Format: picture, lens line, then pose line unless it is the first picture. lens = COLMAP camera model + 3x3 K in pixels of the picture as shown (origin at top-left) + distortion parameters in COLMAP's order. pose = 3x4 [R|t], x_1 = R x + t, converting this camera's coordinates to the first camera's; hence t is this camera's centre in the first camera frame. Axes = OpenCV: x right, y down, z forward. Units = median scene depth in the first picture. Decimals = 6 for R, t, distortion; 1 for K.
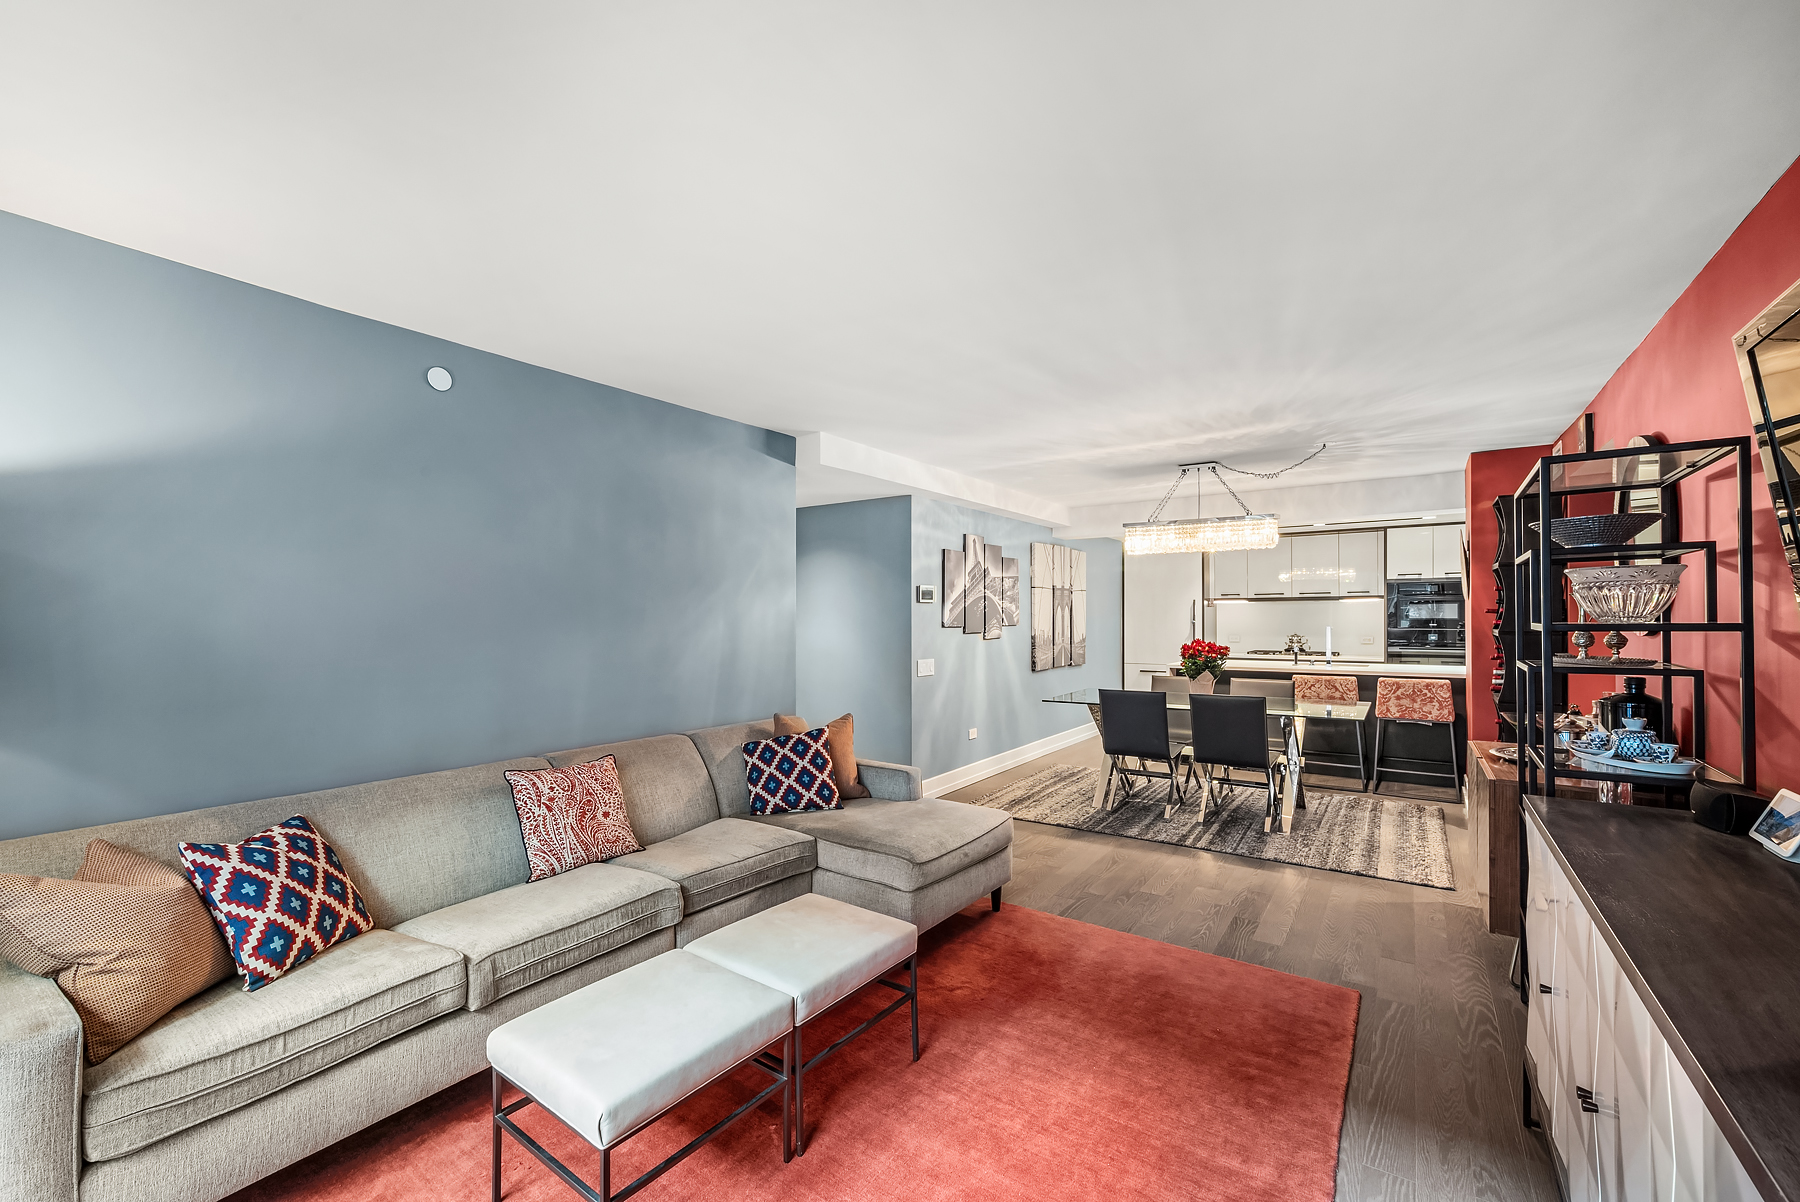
lens RADIAL K [[734.0, 0, 897.5], [0, 734.0, 603.4], [0, 0, 1]] dist [0.000181, -0.000050]
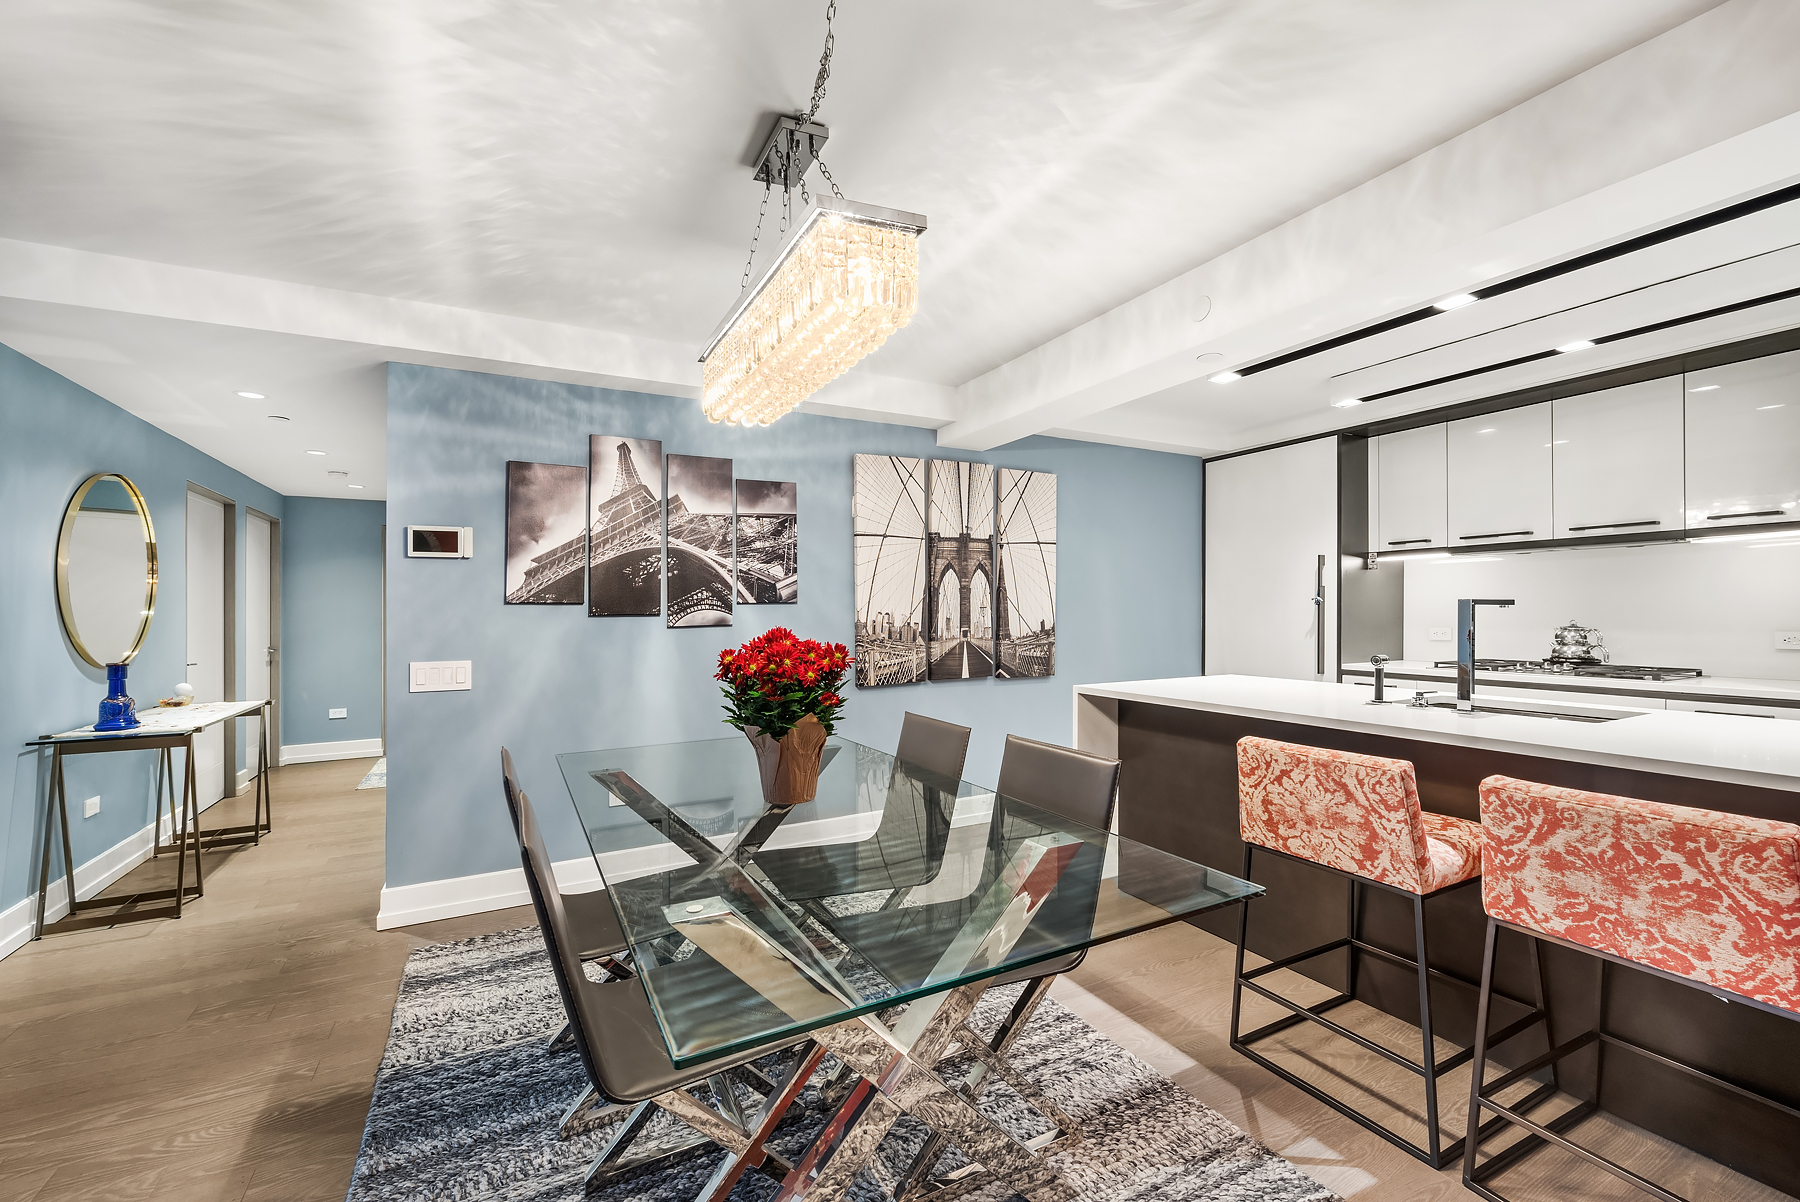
lens RADIAL K [[734.0, 0, 895.8], [0, 734.0, 604.4], [0, 0, 1]] dist [0.000181, -0.000050]
pose [[0.891125, -0.007073, -0.453703, 0.502466], [0.012379, 0.999885, 0.008727, 0.028071], [0.453589, -0.013393, 0.891110, 0.564459]]
